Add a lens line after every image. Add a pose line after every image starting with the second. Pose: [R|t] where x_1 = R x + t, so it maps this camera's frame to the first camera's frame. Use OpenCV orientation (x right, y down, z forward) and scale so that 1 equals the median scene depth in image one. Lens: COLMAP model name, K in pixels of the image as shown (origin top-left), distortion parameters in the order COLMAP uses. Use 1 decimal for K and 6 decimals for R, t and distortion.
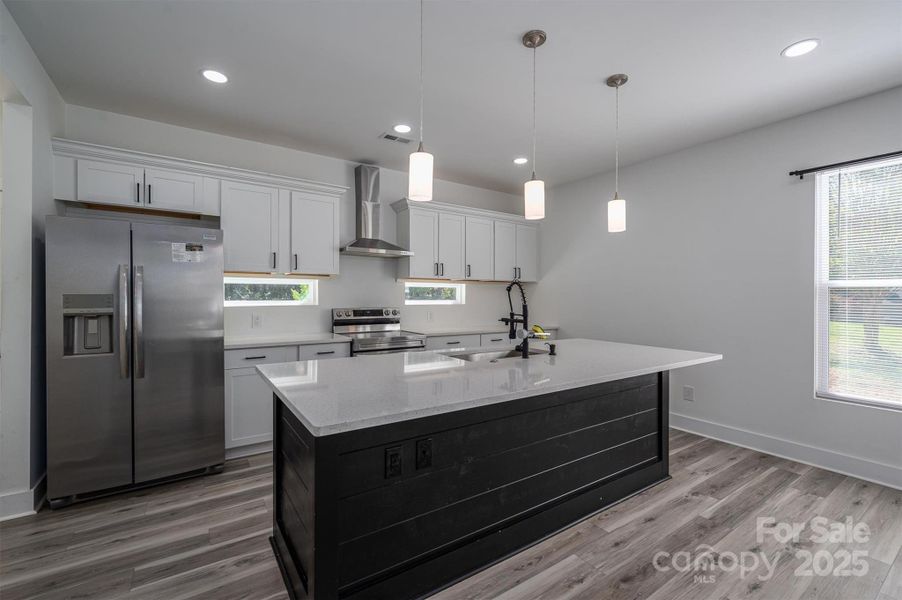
lens RADIAL K [[414.9, 0, 406.5], [0, 414.9, 296.6], [0, 0, 1]] dist [0.001105, 0.000031]
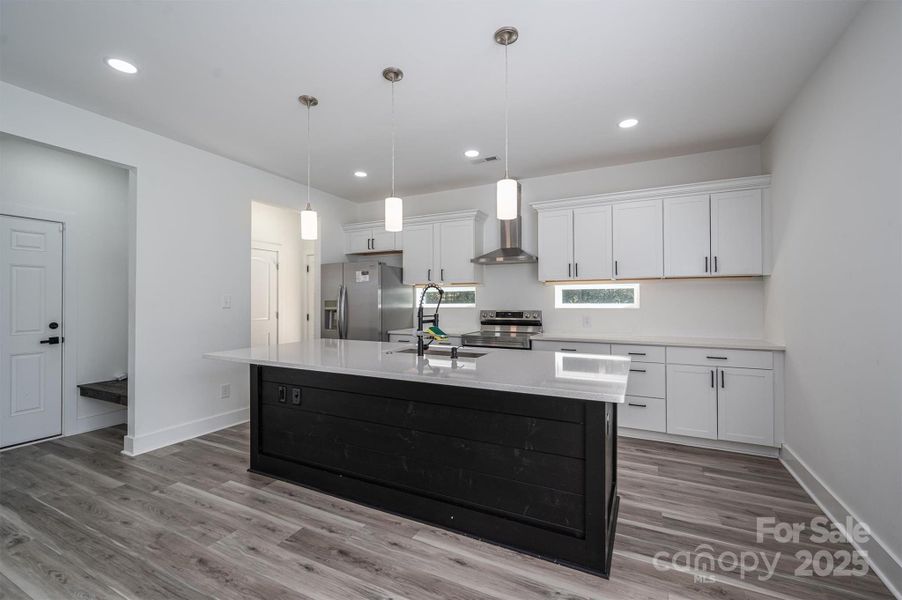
lens RADIAL K [[388.8, 0, 451.0], [0, 388.8, 300.0], [0, 0, 1]] dist [-0.030126, -0.000004]
pose [[0.481353, -0.012244, -0.876441, 0.860894], [0.005996, 0.999925, -0.010677, 0.011552], [0.876506, -0.000116, 0.481390, 0.417649]]
